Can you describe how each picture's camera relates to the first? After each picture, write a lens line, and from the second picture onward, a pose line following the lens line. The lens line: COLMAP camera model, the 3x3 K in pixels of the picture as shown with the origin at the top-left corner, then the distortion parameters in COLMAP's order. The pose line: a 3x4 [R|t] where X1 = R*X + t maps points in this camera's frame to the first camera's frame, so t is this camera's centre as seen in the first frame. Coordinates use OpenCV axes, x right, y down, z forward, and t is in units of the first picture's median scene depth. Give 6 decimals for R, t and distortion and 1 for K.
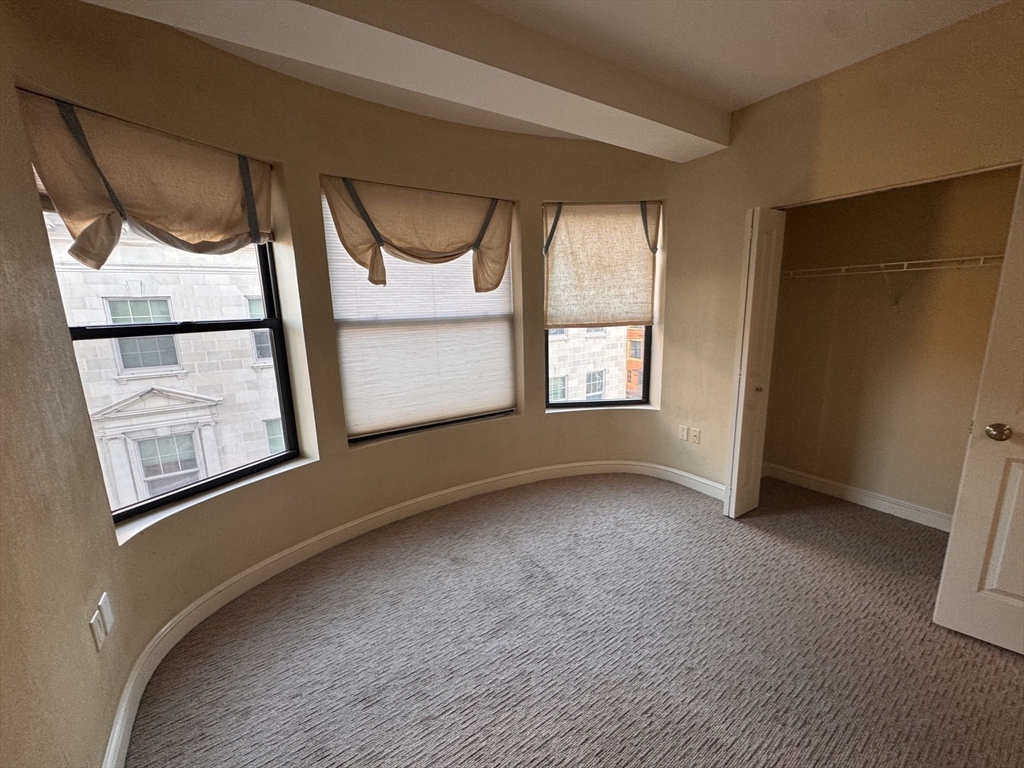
lens RADIAL K [[409.0, 0, 508.3], [0, 409.0, 385.0], [0, 0, 1]] dist [-0.002804, 0.000124]
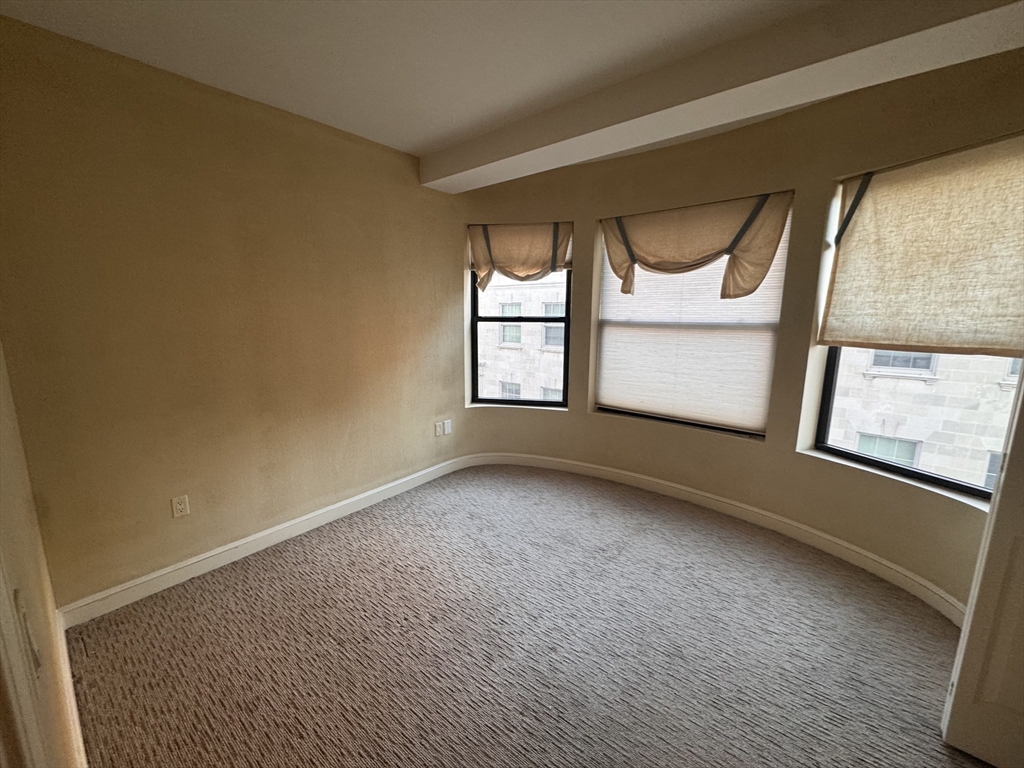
lens RADIAL K [[409.0, 0, 510.6], [0, 409.0, 383.5], [0, 0, 1]] dist [-0.002804, 0.000124]
pose [[0.290941, 0.188657, -0.937956, 0.746949], [-0.194582, 0.971544, 0.135056, -0.066217], [0.936745, 0.143216, 0.319371, 0.255405]]
